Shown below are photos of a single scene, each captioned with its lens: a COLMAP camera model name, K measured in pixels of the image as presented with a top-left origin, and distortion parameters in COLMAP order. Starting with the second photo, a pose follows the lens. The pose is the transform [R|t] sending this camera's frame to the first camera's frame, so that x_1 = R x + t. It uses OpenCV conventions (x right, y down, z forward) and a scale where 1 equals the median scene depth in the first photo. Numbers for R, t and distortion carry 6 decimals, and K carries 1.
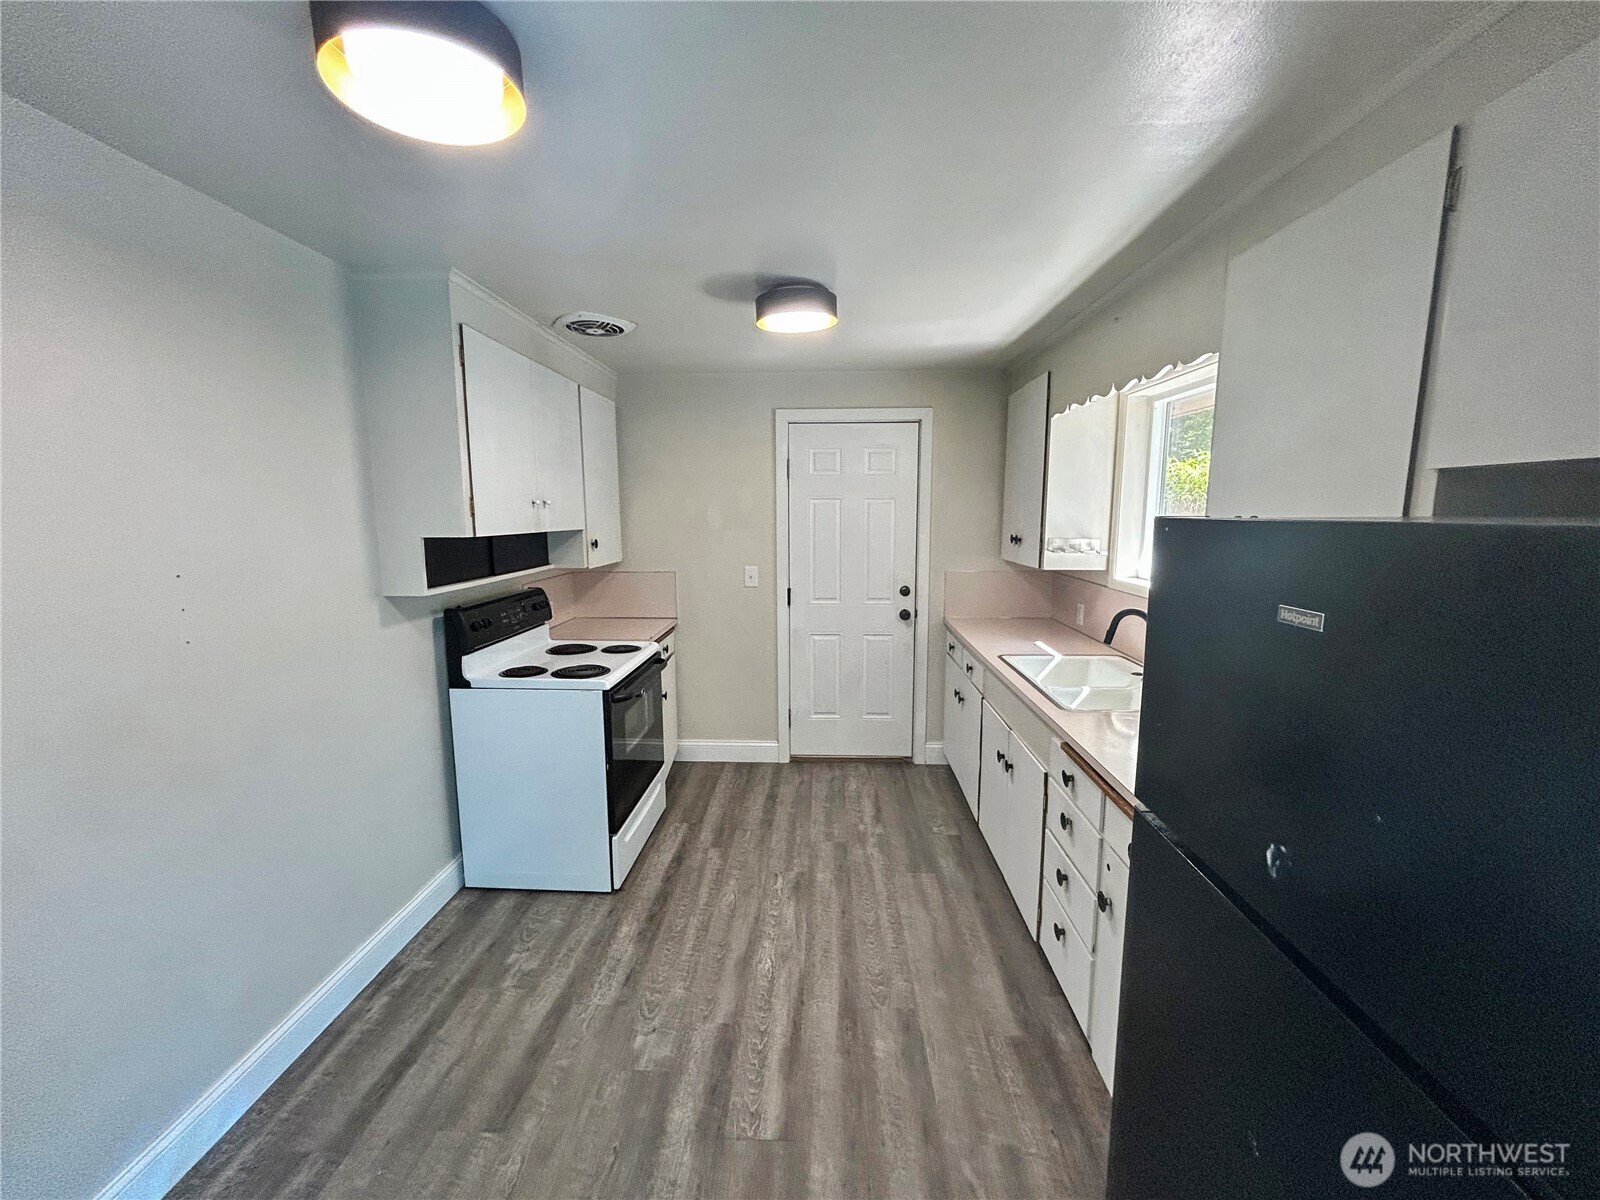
lens RADIAL K [[649.0, 0, 803.1], [0, 649.0, 600.3], [0, 0, 1]] dist [-0.000238, 0.000112]
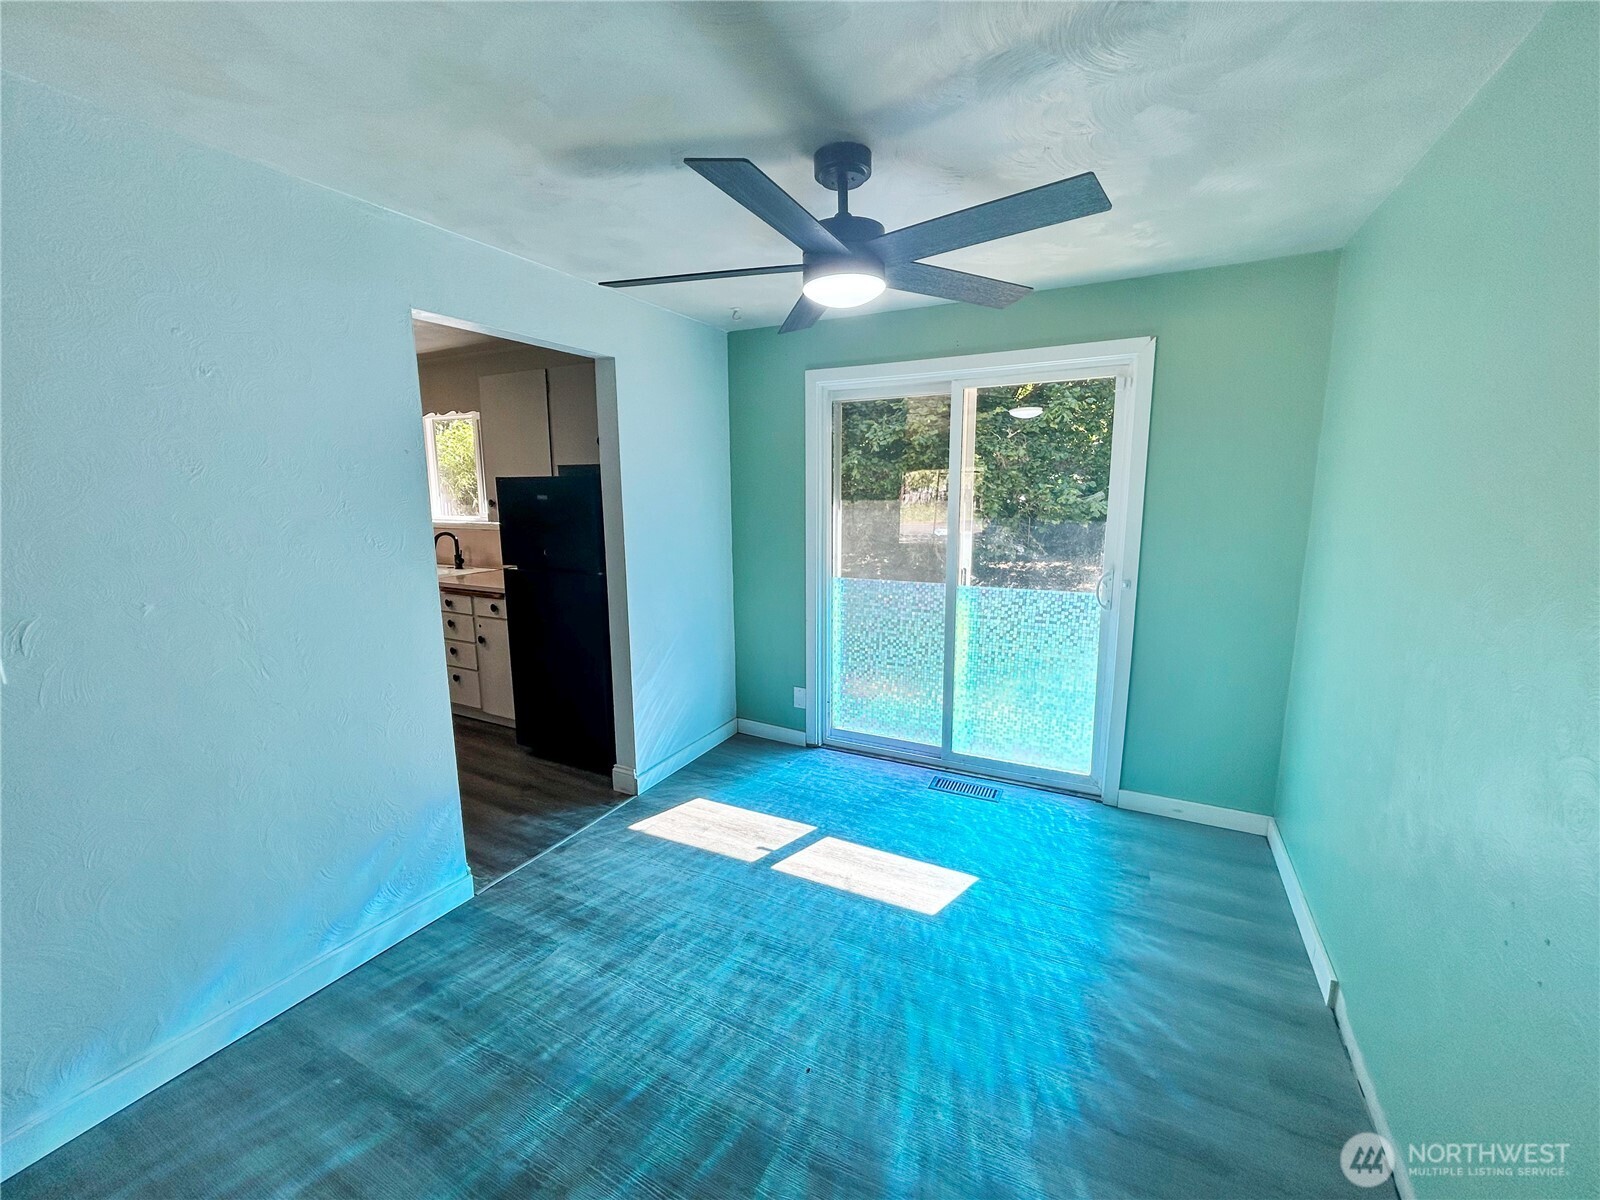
lens RADIAL K [[649.0, 0, 803.1], [0, 649.0, 600.3], [0, 0, 1]] dist [-0.000238, 0.000112]
pose [[0.426562, -0.153738, 0.891297, -0.738817], [0.127096, 0.985859, 0.109222, 0.132629], [-0.895484, 0.066690, 0.440069, -0.732613]]
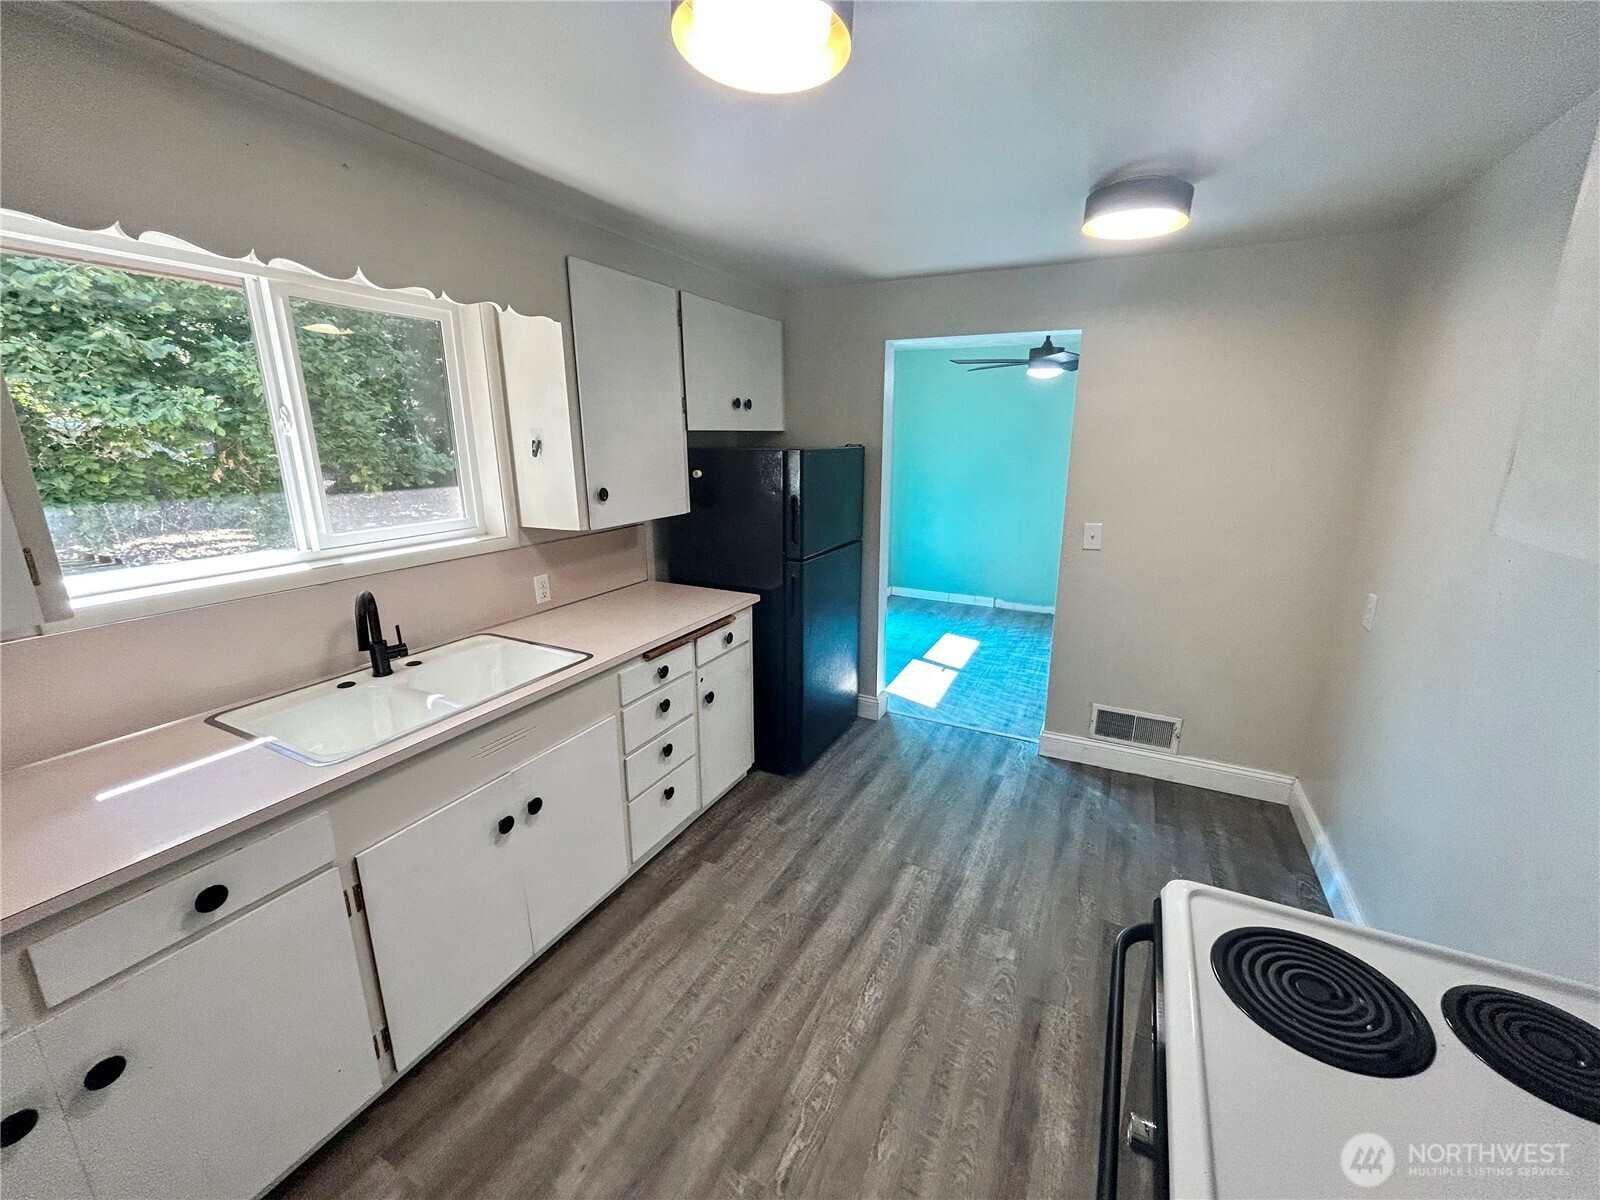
lens RADIAL K [[649.0, 0, 803.1], [0, 649.0, 600.3], [0, 0, 1]] dist [-0.000238, 0.000112]
pose [[-0.909196, -0.103490, 0.403301, -0.234380], [0.059142, 0.926697, 0.371125, -0.215402], [-0.412146, 0.361278, -0.836429, 1.374689]]
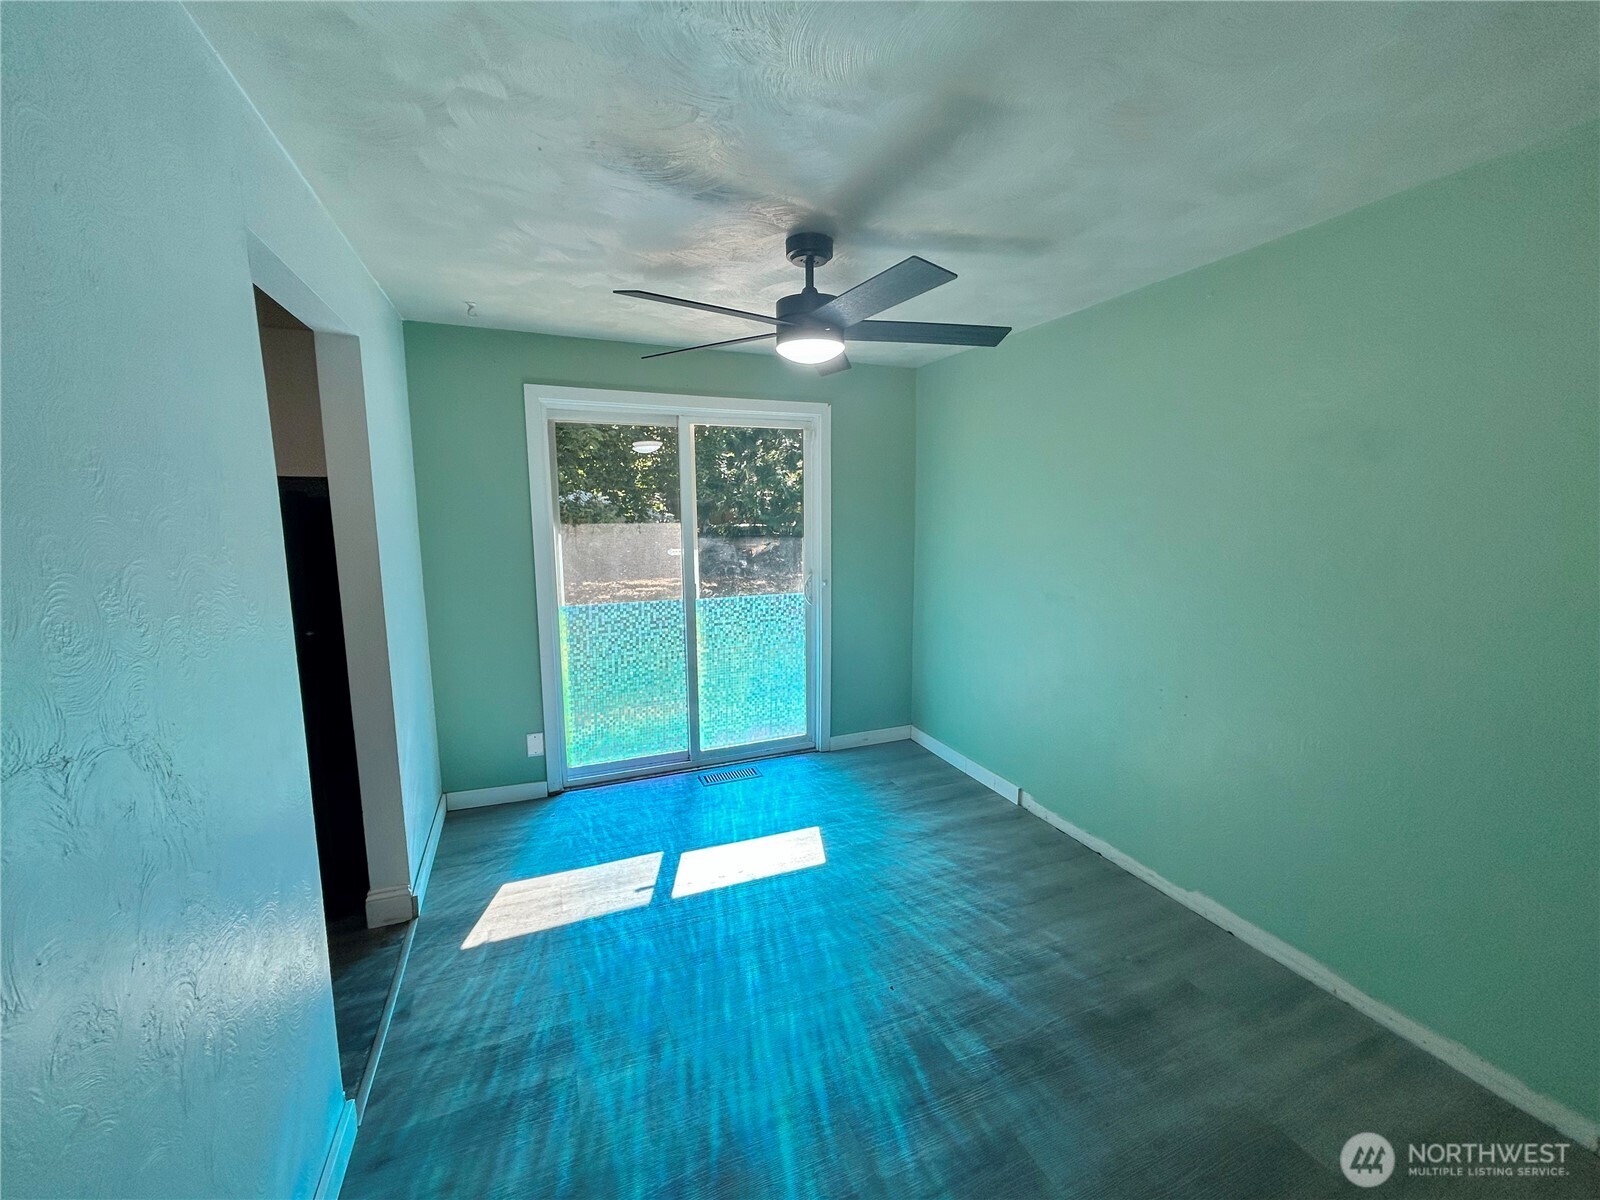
lens RADIAL K [[649.0, 0, 803.1], [0, 649.0, 600.3], [0, 0, 1]] dist [-0.000238, 0.000112]
pose [[-0.414694, -0.122378, 0.901694, -0.840491], [0.127458, 0.973335, 0.190719, 0.044316], [-0.900990, 0.194018, -0.388038, -0.106113]]
